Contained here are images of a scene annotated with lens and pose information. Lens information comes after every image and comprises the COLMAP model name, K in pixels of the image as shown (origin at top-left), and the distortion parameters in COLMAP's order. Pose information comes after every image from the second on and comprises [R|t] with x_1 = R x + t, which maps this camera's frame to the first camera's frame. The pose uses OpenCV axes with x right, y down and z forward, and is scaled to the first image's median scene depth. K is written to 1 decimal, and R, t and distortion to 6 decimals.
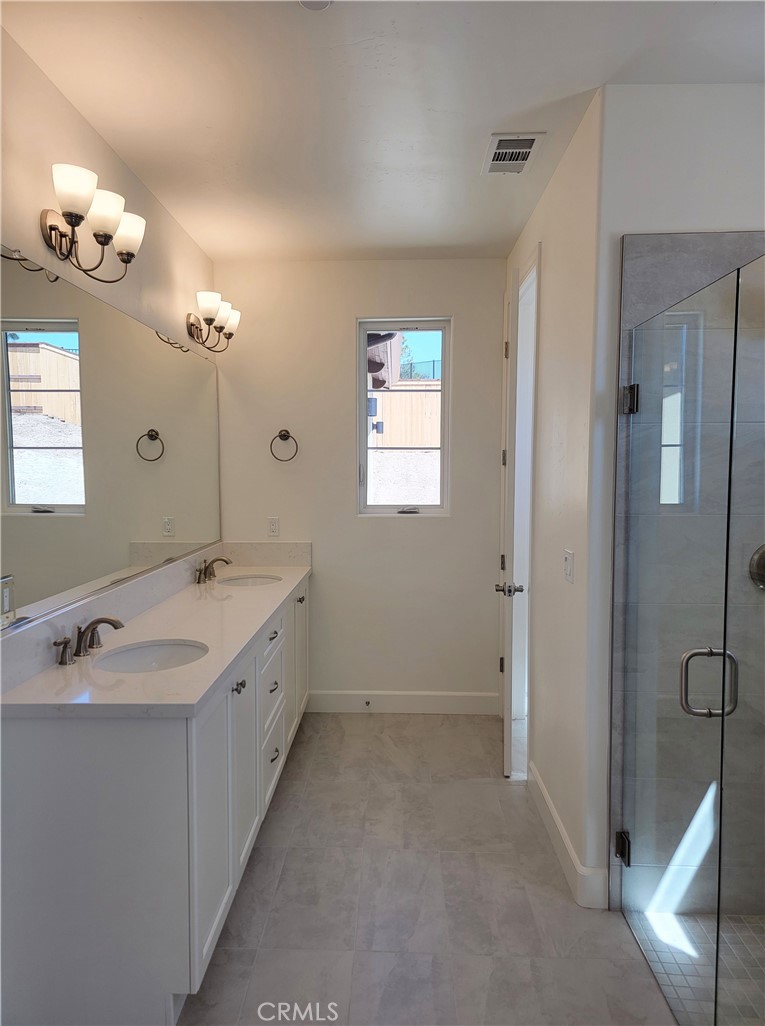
lens RADIAL K [[713.7, 0, 382.5], [0, 713.7, 513.0], [0, 0, 1]] dist [0.077696, -0.056344]
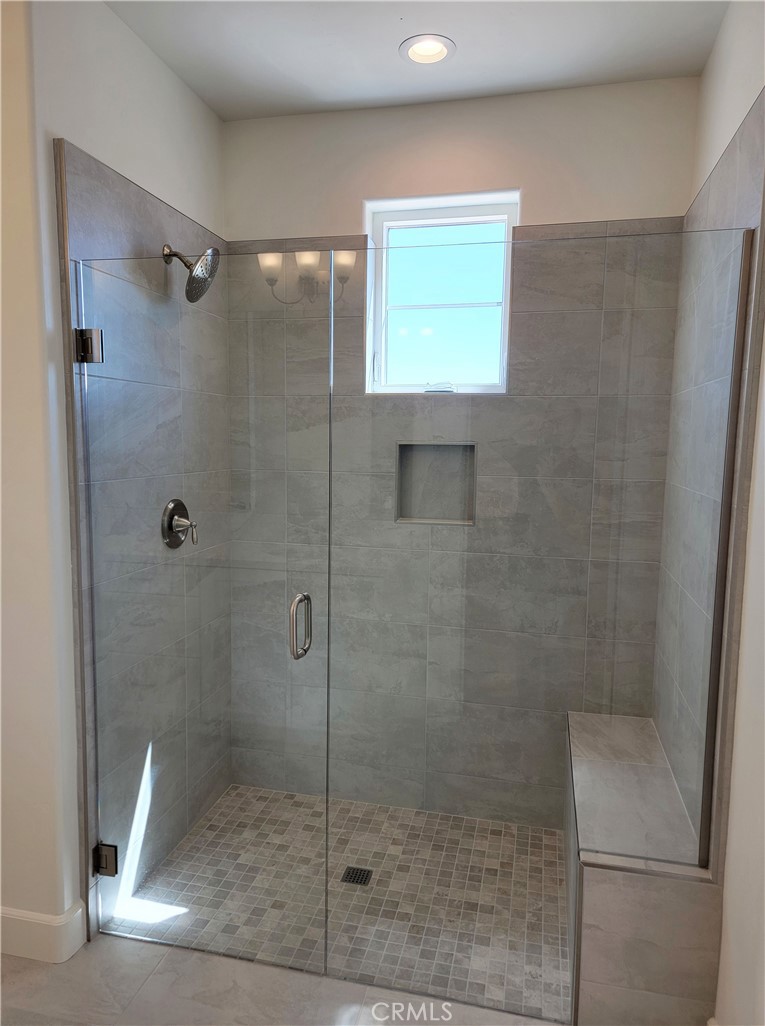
lens RADIAL K [[713.7, 0, 382.5], [0, 713.7, 513.0], [0, 0, 1]] dist [0.077696, -0.056344]
pose [[0.208974, -0.103692, 0.972408, -0.420396], [0.051303, 0.994156, 0.094986, -0.025519], [-0.976575, 0.030038, 0.213072, 0.475420]]
